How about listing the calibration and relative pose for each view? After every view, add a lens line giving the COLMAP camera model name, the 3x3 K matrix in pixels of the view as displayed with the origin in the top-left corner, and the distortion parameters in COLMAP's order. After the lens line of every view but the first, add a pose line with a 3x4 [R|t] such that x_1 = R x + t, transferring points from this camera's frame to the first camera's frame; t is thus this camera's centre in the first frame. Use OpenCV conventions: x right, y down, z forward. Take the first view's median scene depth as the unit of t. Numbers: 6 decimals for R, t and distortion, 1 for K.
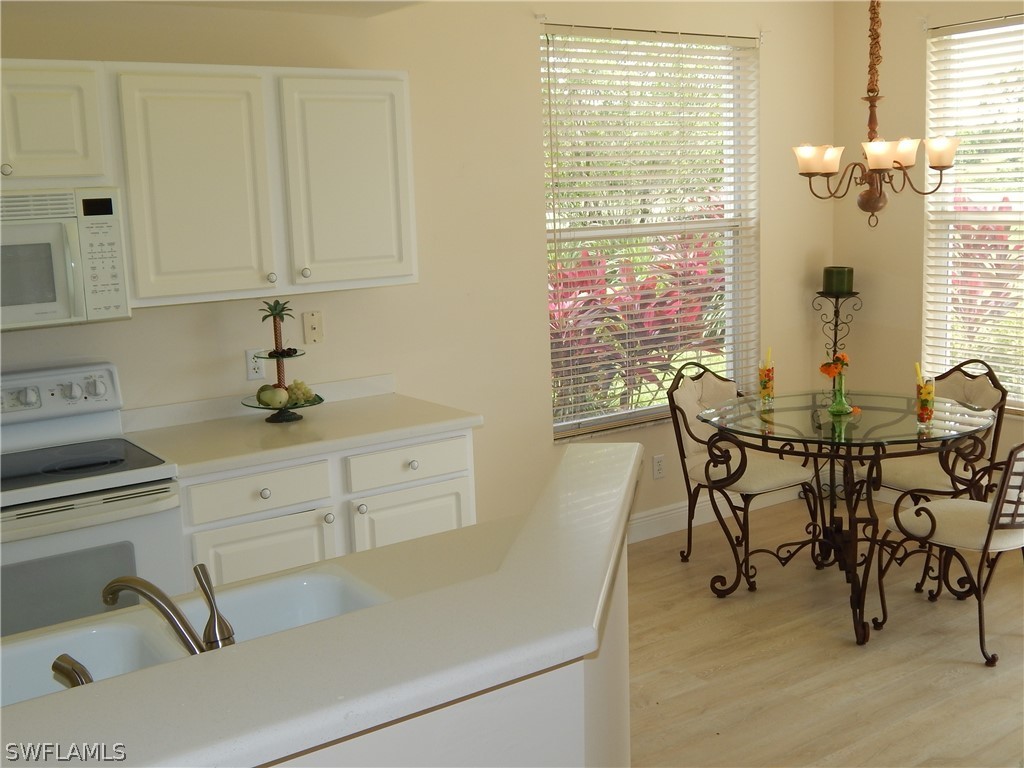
lens RADIAL K [[1125.3, 0, 512.0], [0, 1125.3, 384.0], [0, 0, 1]] dist [-0.017572, -0.031746]
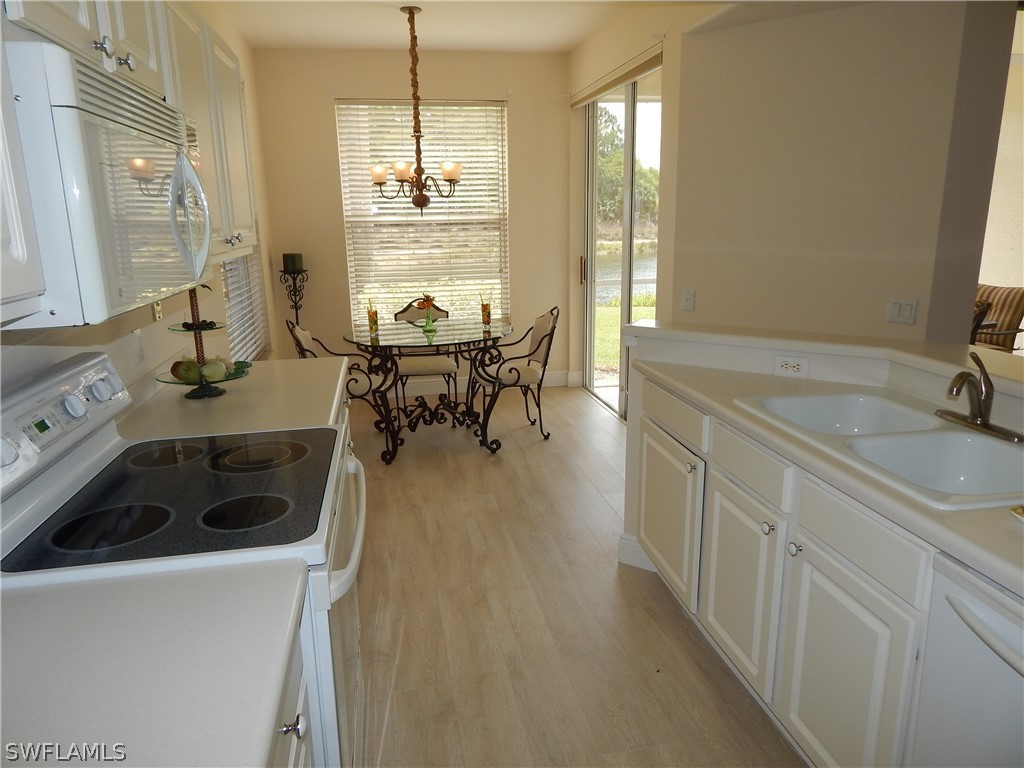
lens RADIAL K [[685.3, 0, 514.0], [0, 685.3, 379.2], [0, 0, 1]] dist [0.021913, -0.022347]
pose [[0.405865, -0.185501, 0.894910, -0.626124], [0.158829, 0.978601, 0.130816, -0.017565], [-0.900026, 0.089044, 0.426643, 0.506576]]
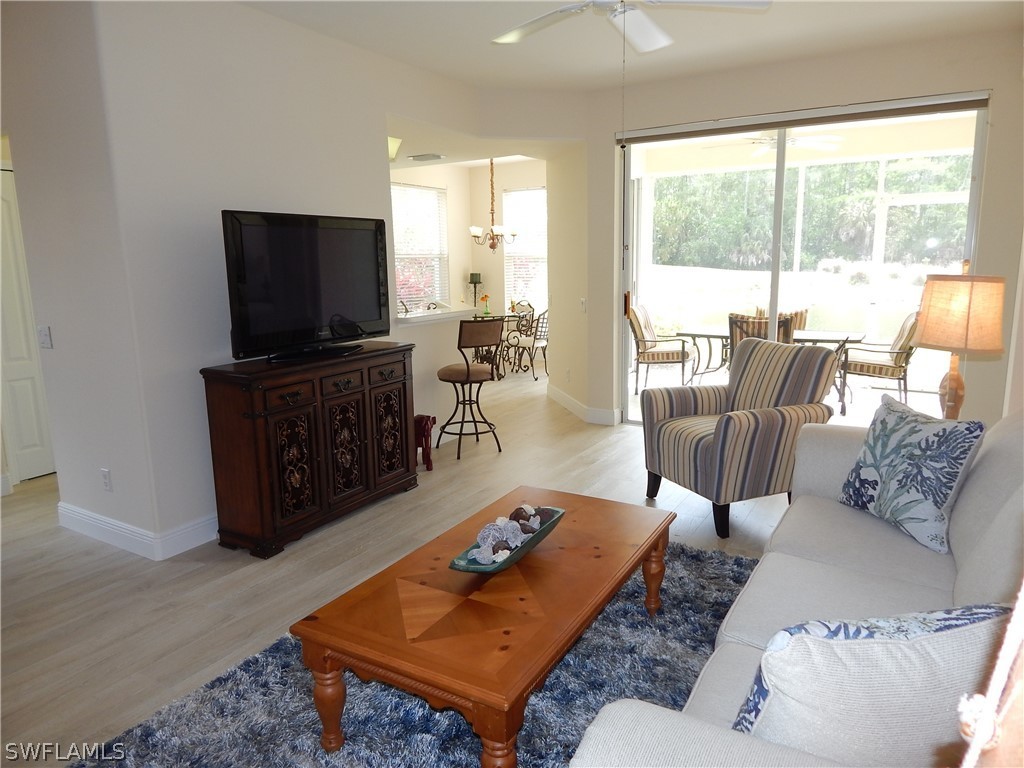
lens RADIAL K [[685.3, 0, 514.0], [0, 685.3, 379.2], [0, 0, 1]] dist [0.021913, -0.022347]
pose [[0.915498, -0.048207, 0.399424, -0.449445], [0.049687, 0.998743, 0.006655, 0.219486], [-0.399242, 0.013754, 0.916742, -0.852195]]
